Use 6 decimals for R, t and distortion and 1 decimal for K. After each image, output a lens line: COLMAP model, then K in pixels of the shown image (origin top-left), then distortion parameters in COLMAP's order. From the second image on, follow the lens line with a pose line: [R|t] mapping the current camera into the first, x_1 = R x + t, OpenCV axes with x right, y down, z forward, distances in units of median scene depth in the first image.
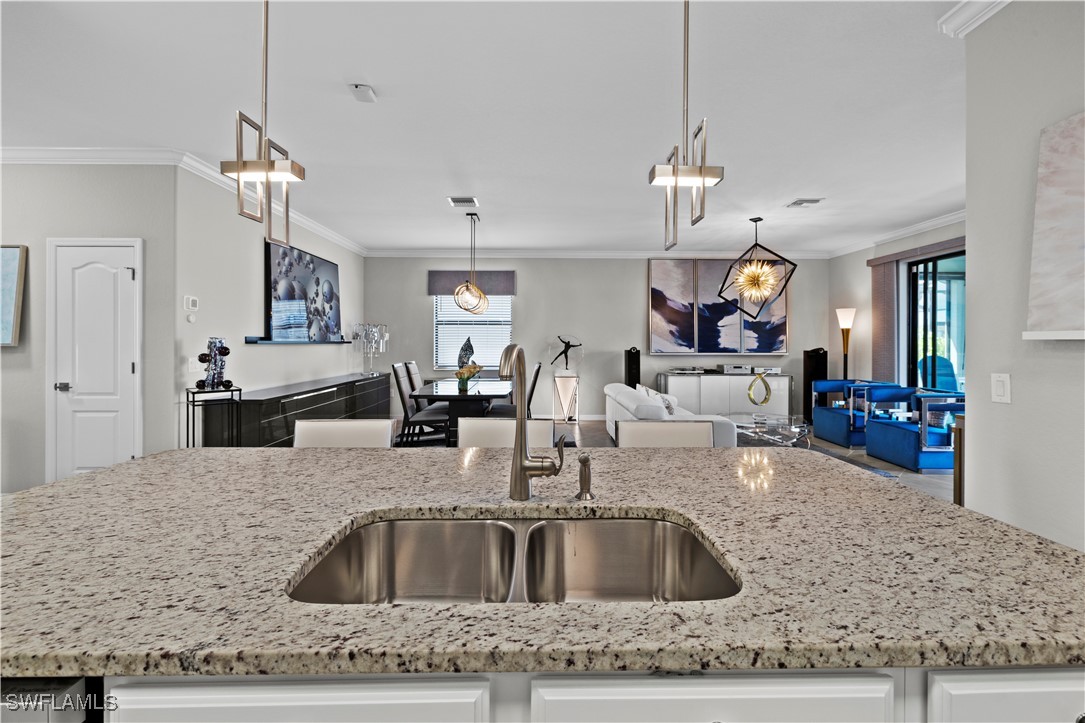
lens RADIAL K [[458.0, 0, 546.3], [0, 458.0, 351.6], [0, 0, 1]] dist [-0.001523, -0.000384]
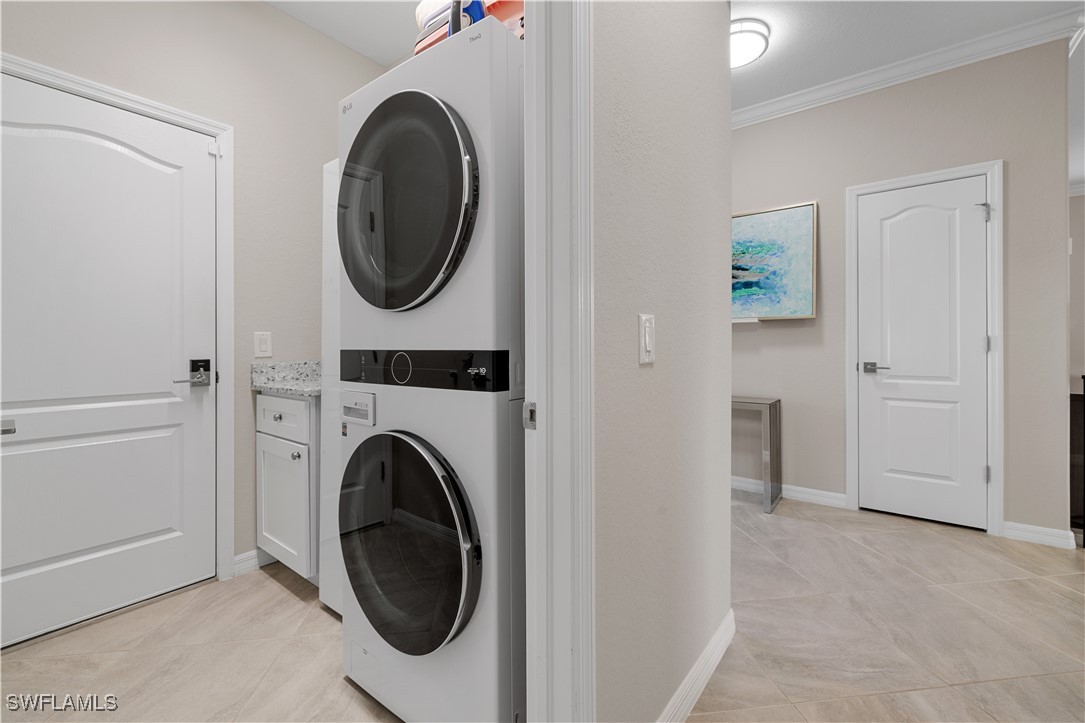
lens RADIAL K [[458.0, 0, 540.7], [0, 458.0, 350.6], [0, 0, 1]] dist [-0.001523, -0.000384]
pose [[0.765820, 0.004437, -0.643040, -0.978123], [-0.007127, 0.999973, -0.001587, 0.052906], [0.643015, 0.005798, 0.765831, 0.004384]]
